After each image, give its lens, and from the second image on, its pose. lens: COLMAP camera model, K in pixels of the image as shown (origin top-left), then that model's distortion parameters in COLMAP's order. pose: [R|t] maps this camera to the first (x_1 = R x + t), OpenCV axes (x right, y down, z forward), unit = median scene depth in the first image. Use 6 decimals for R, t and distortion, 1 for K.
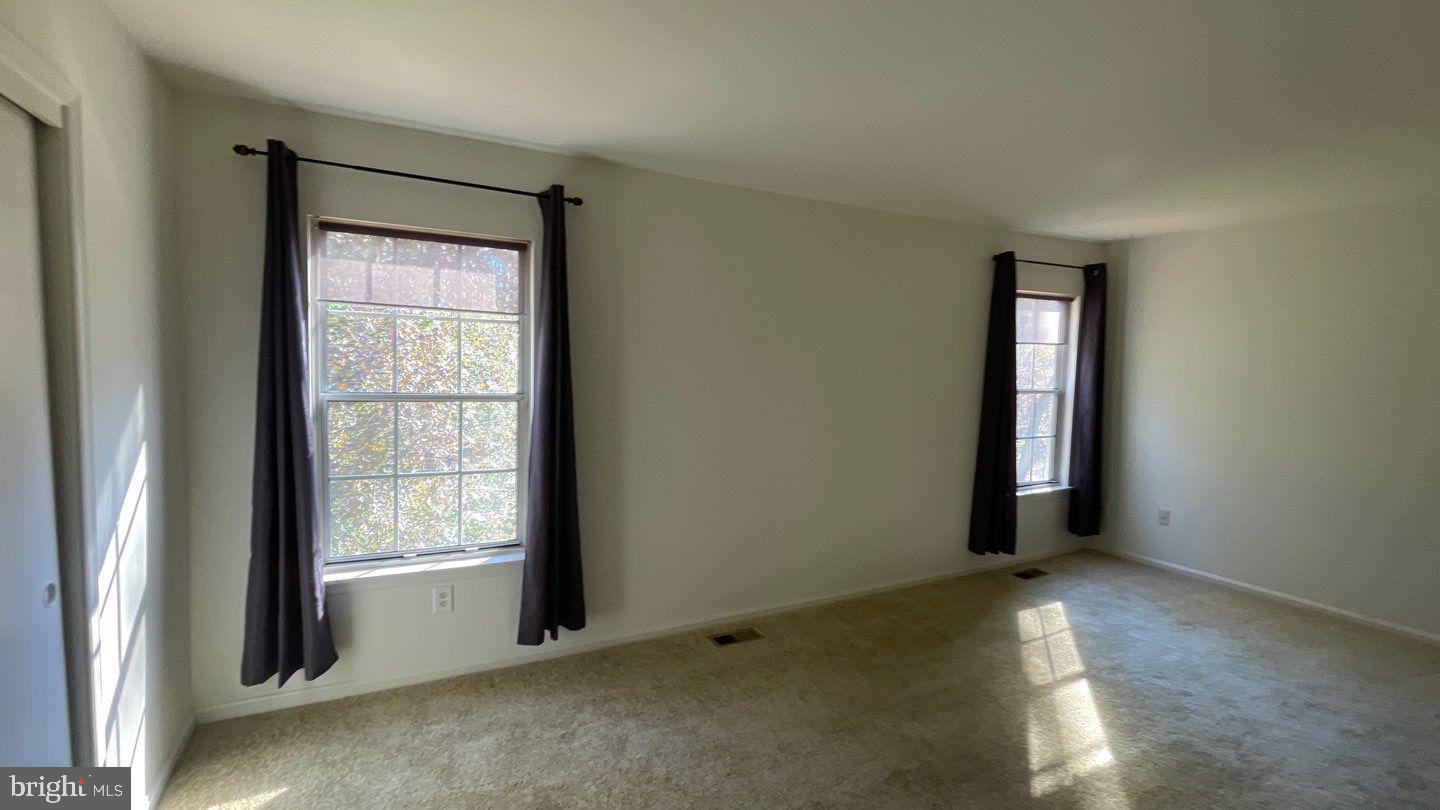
lens RADIAL K [[574.5, 0, 680.4], [0, 574.5, 404.0], [0, 0, 1]] dist [-0.038284, -0.000002]
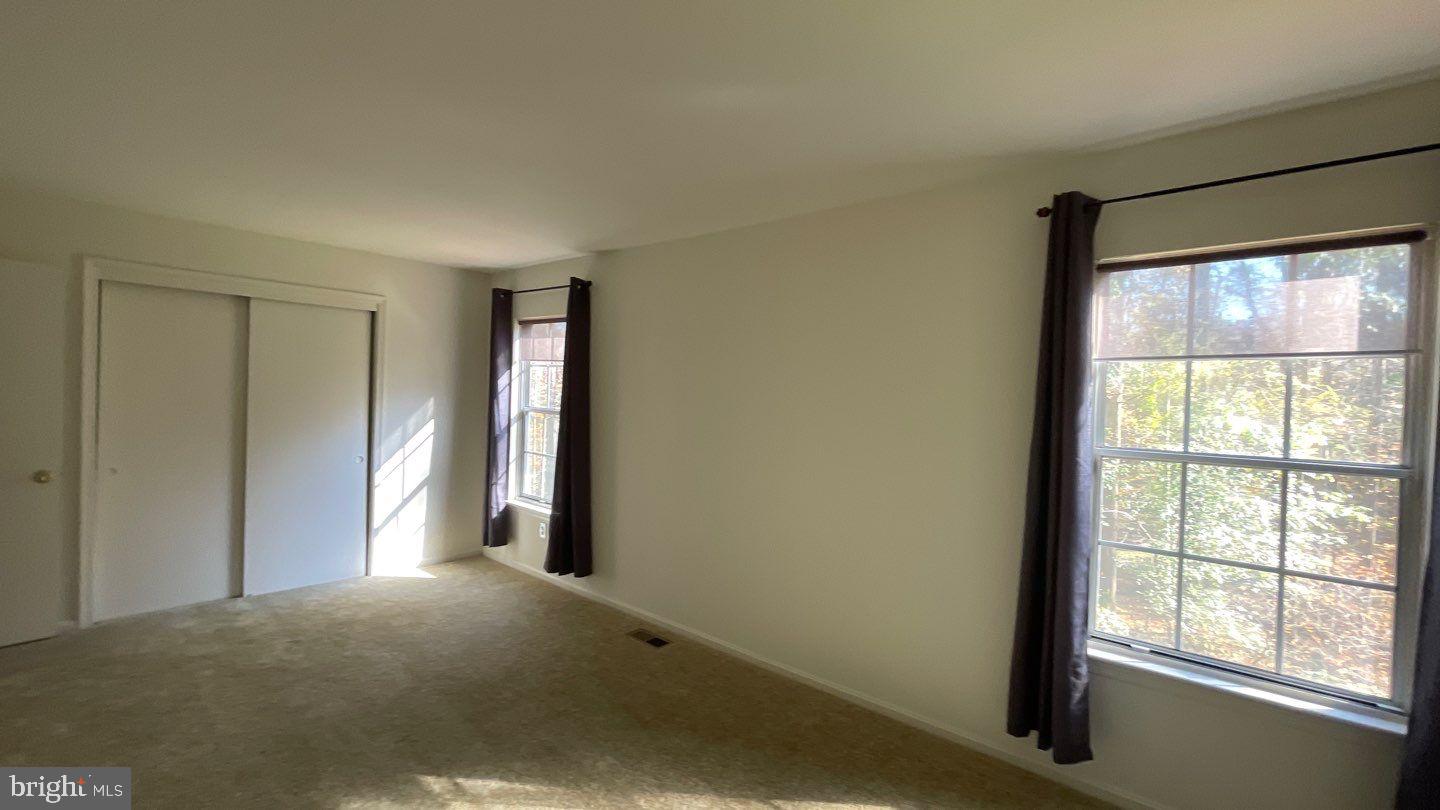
lens RADIAL K [[620.1, 0, 713.9], [0, 620.1, 404.0], [0, 0, 1]] dist [0.001895, 0.000035]
pose [[0.338801, -0.014300, -0.940749, 0.115136], [-0.075964, 0.996204, -0.042501, 0.000790], [0.937786, 0.085862, 0.336429, 0.063151]]
